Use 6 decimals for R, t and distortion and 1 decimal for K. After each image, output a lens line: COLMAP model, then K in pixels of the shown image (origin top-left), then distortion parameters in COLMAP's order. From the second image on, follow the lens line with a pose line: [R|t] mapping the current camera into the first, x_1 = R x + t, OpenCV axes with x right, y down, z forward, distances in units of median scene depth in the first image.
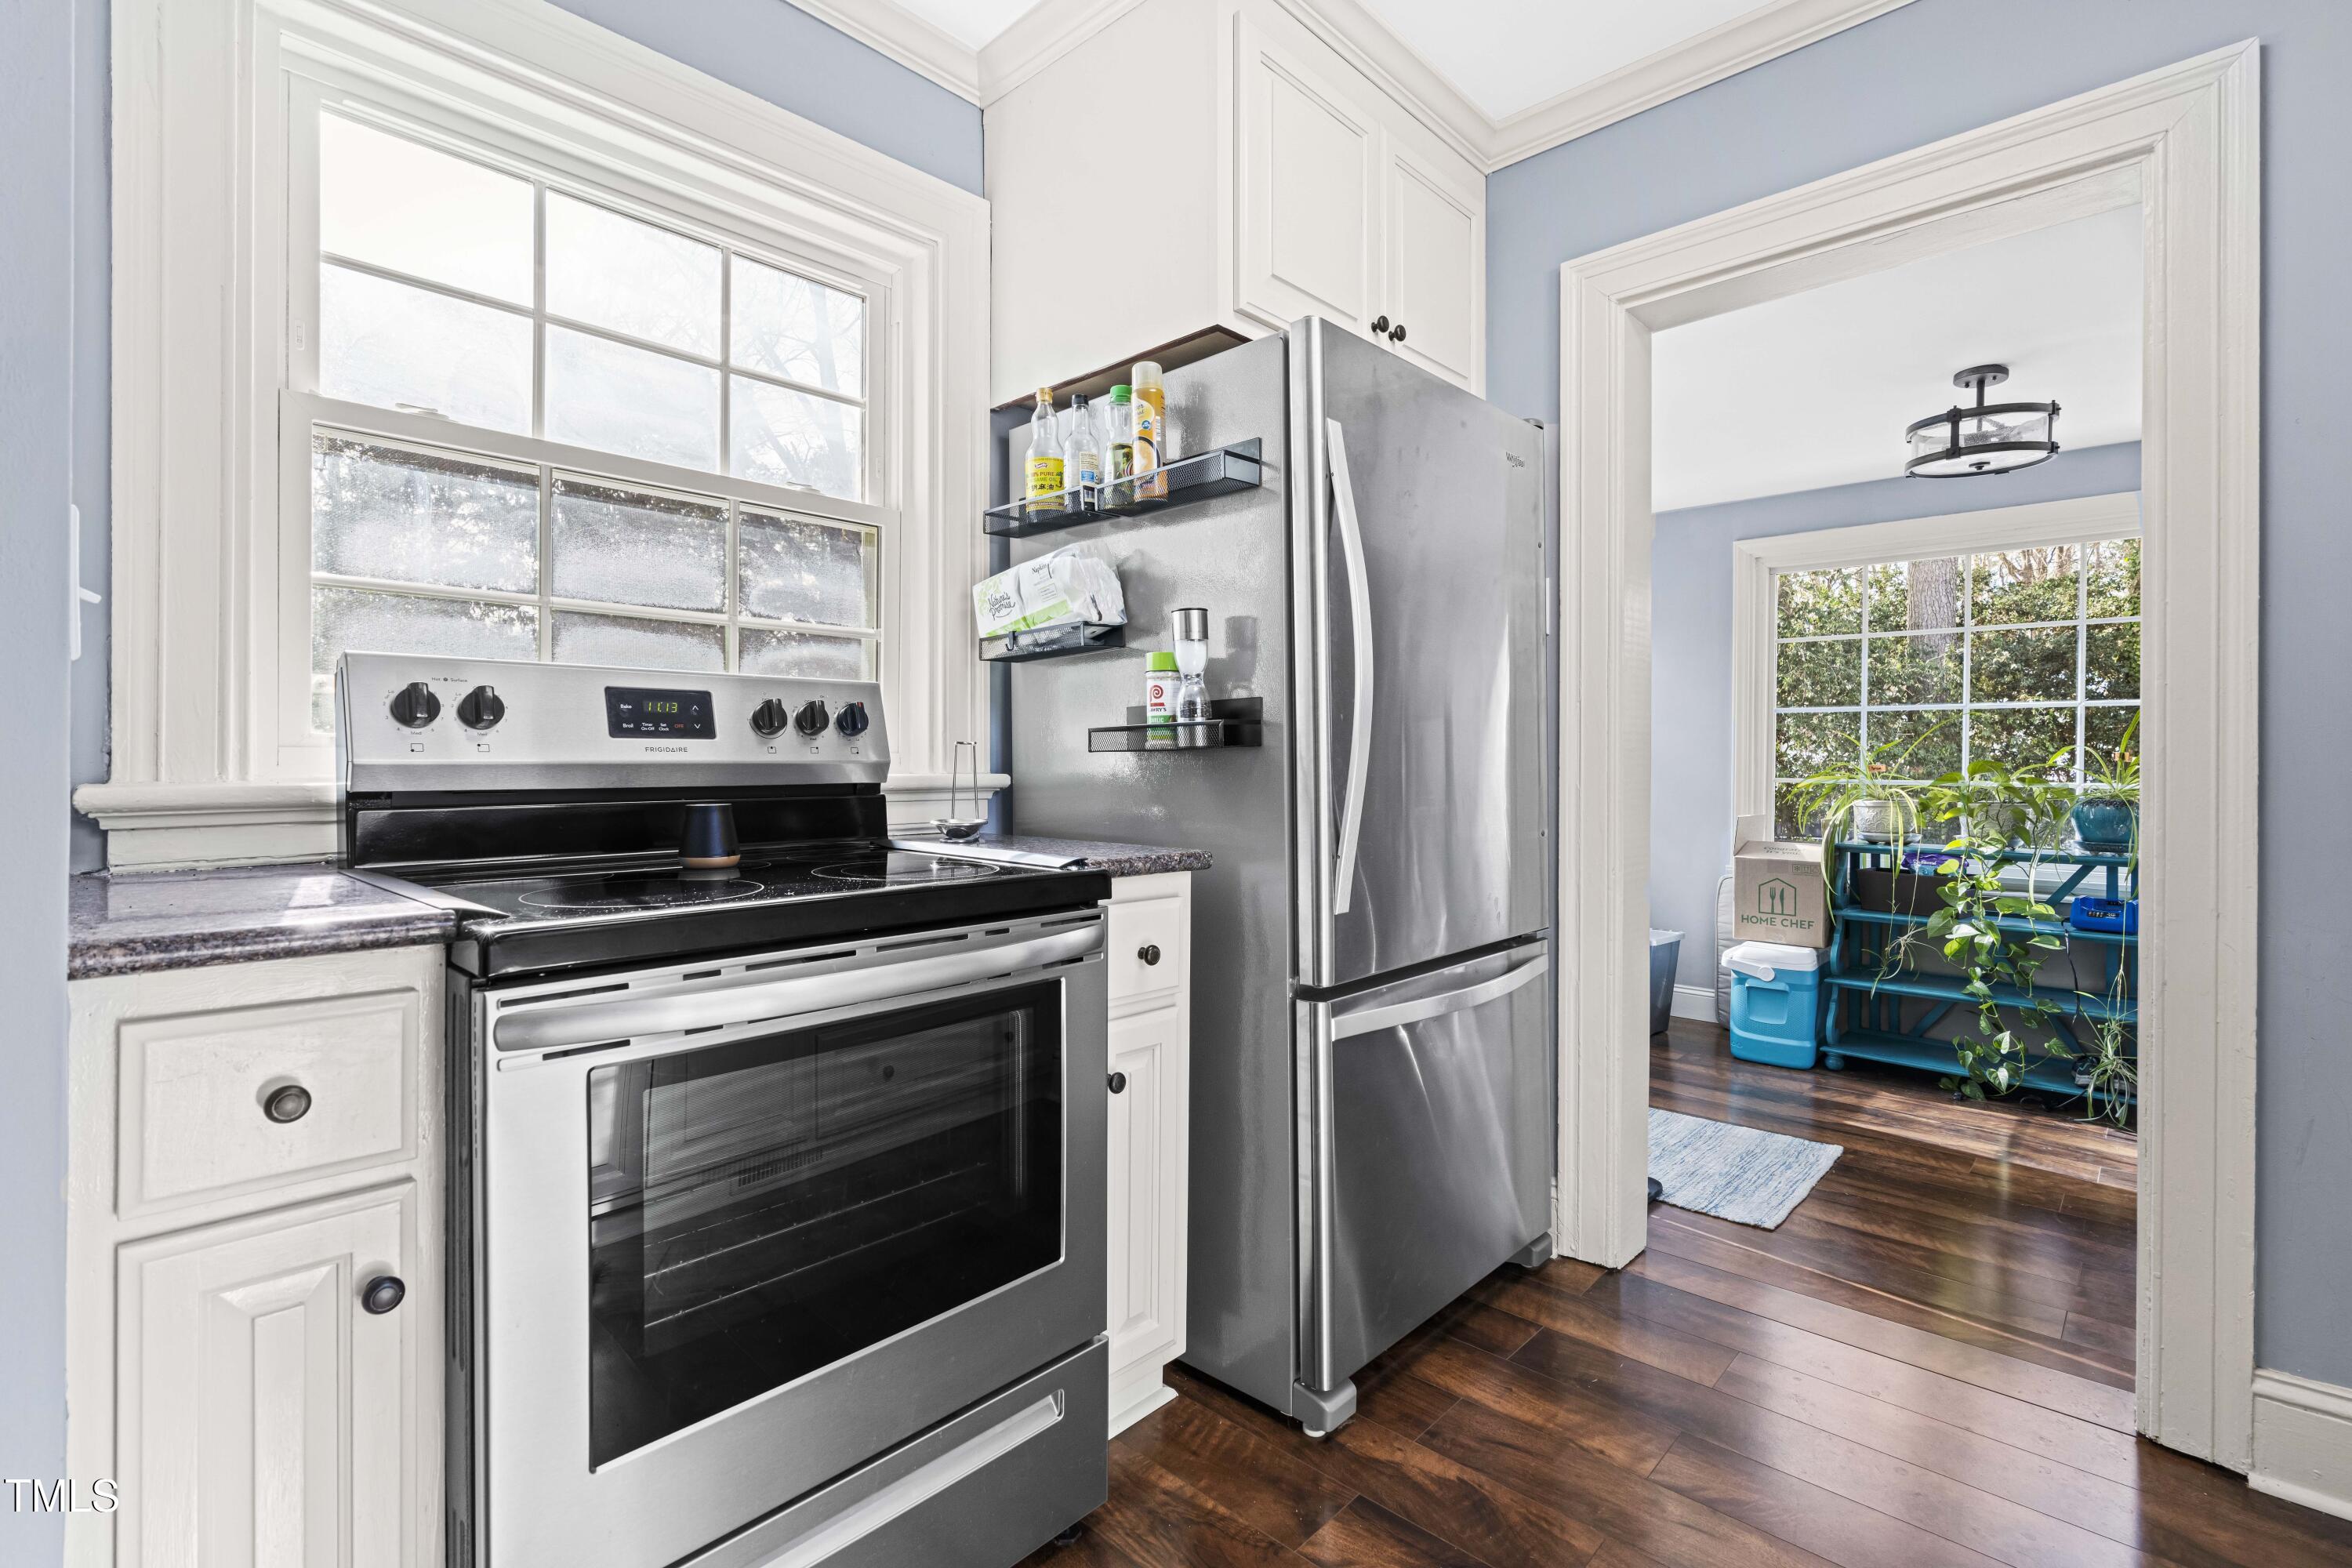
lens RADIAL K [[1061.6, 0, 1185.7], [0, 1061.6, 770.7], [0, 0, 1]] dist [-0.001026, 0.000094]
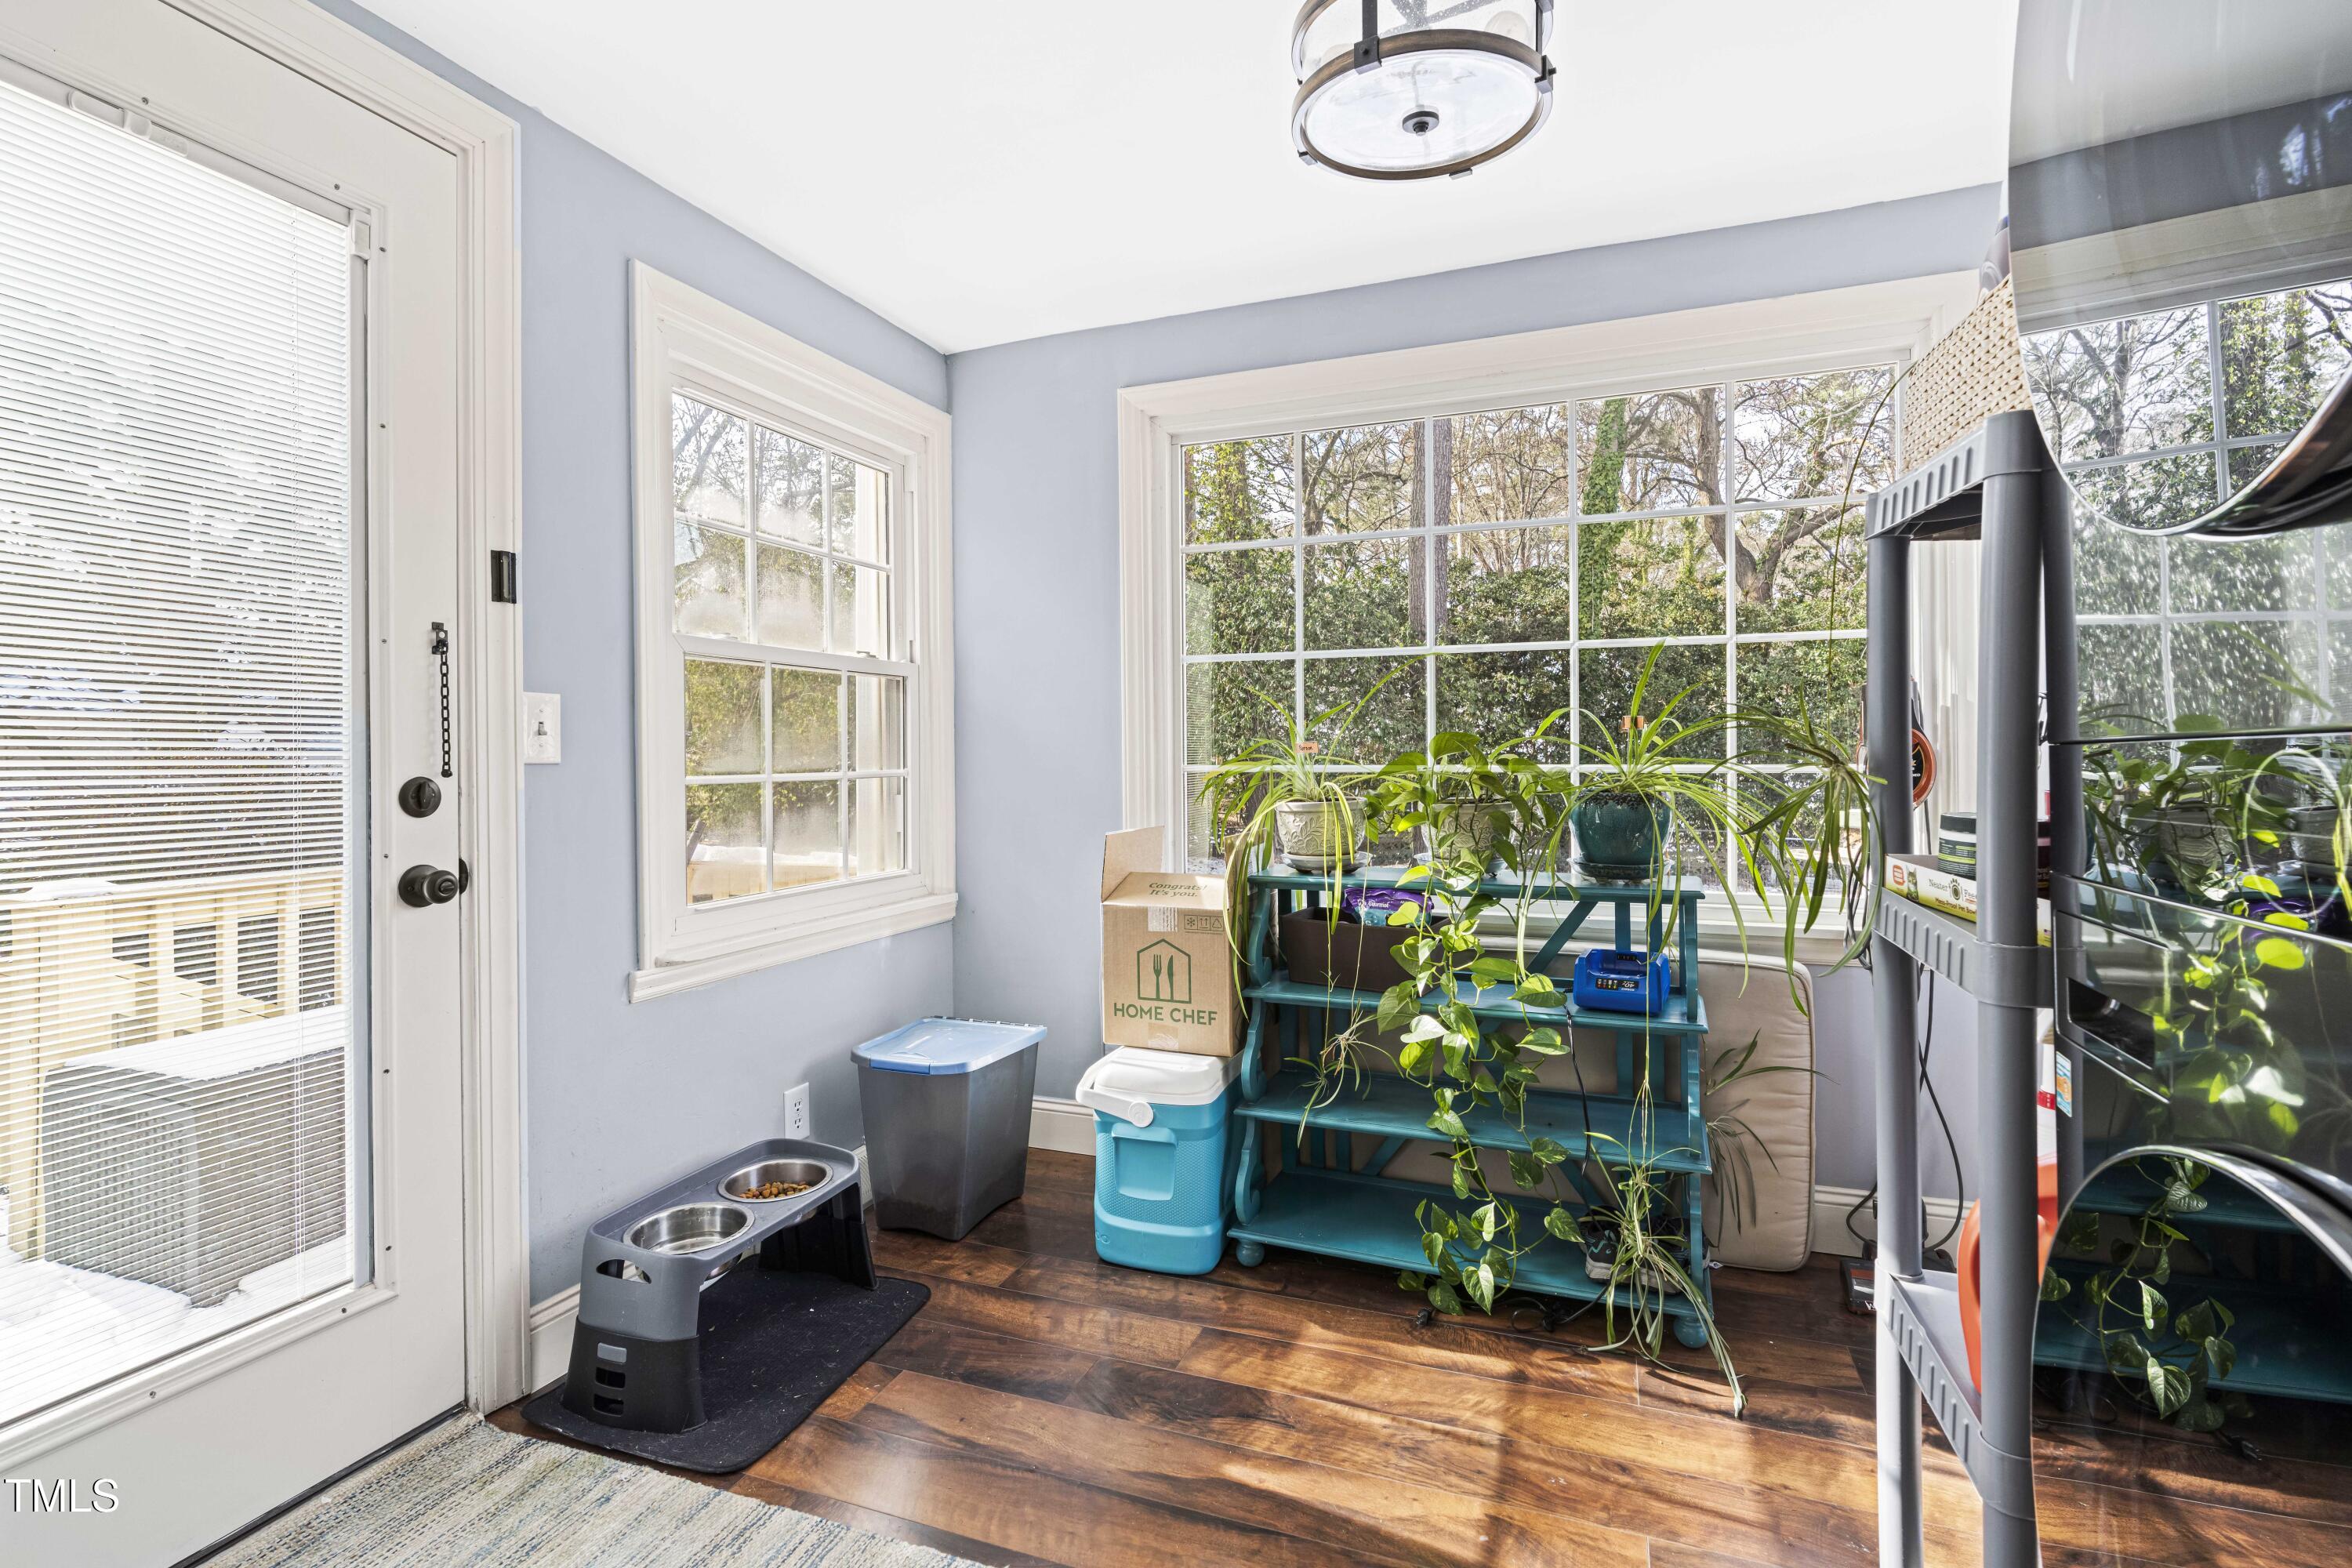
lens RADIAL K [[1088.9, 0, 1185.1], [0, 1088.9, 751.6], [0, 0, 1]] dist [-0.000597, 0.000255]
pose [[0.926122, -0.018569, 0.376768, 0.392603], [0.019538, 0.999808, 0.001251, -0.002736], [-0.376719, 0.006202, 0.926307, 0.501129]]
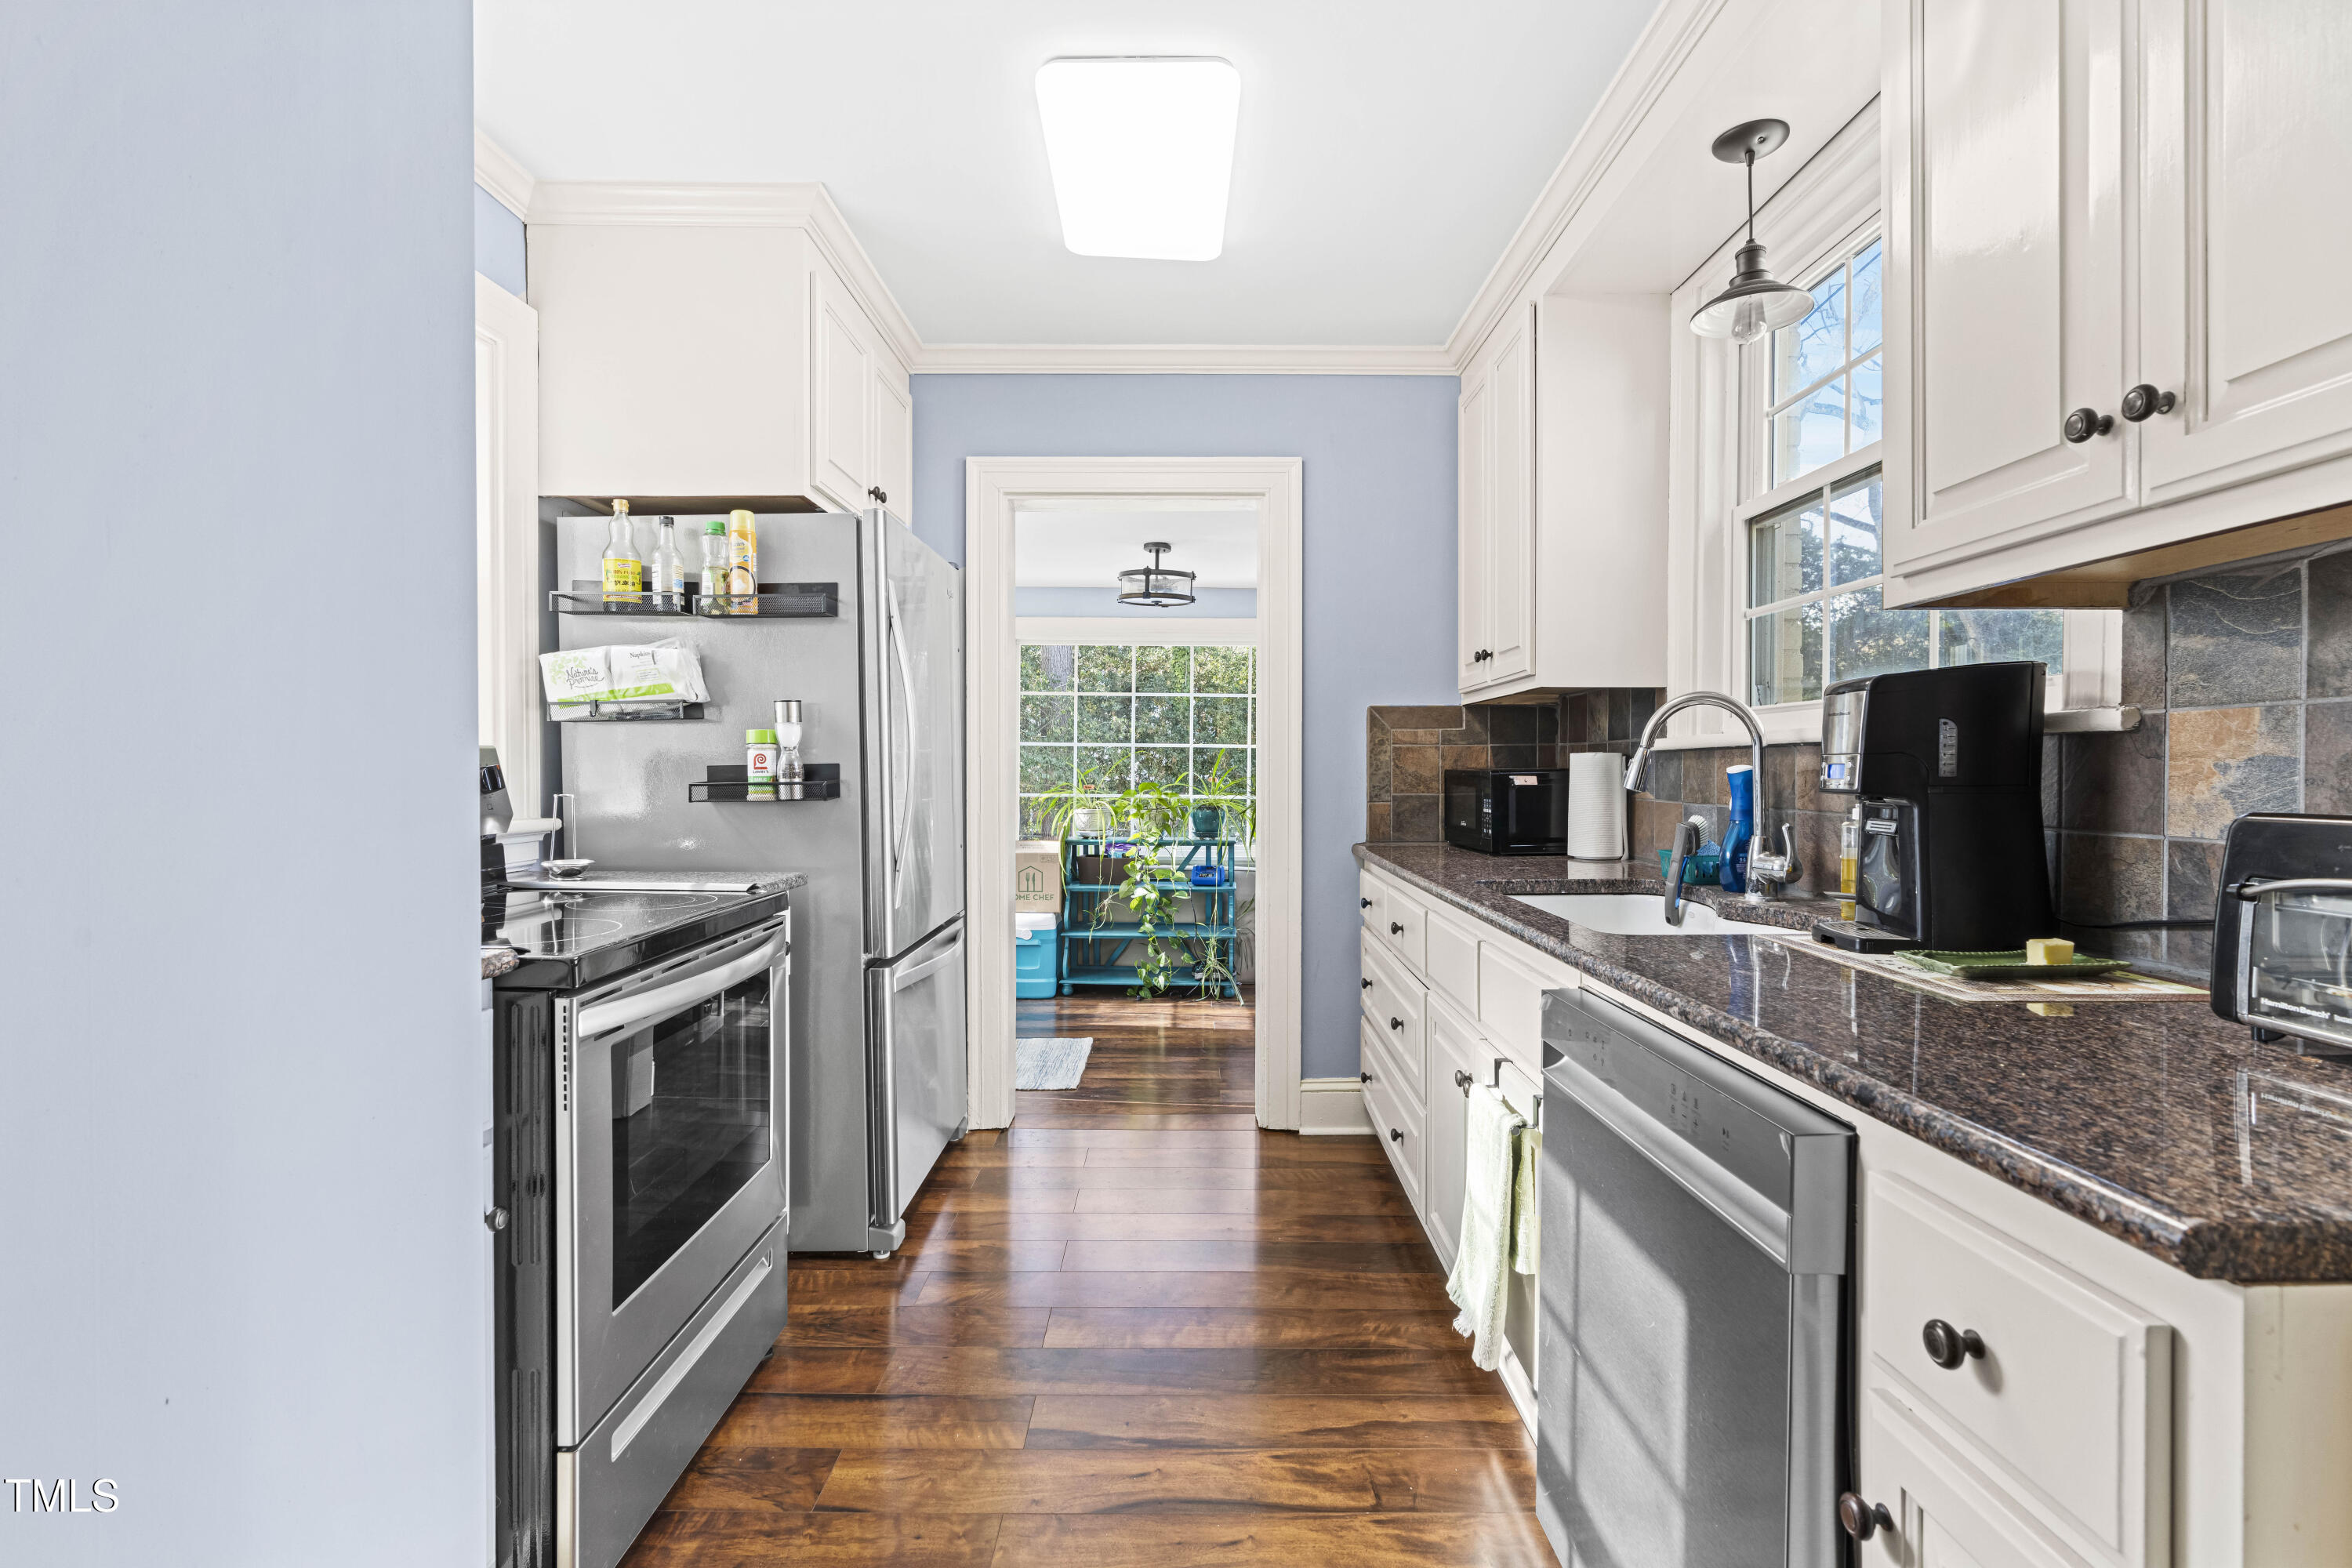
lens RADIAL K [[1062.6, 0, 1180.0], [0, 1062.6, 777.8], [0, 0, 1]] dist [-0.002944, -0.000220]
pose [[0.734091, -0.008040, 0.679004, -0.284152], [0.002740, 0.999957, 0.008877, -0.030821], [-0.679046, -0.004656, 0.734081, -0.185492]]
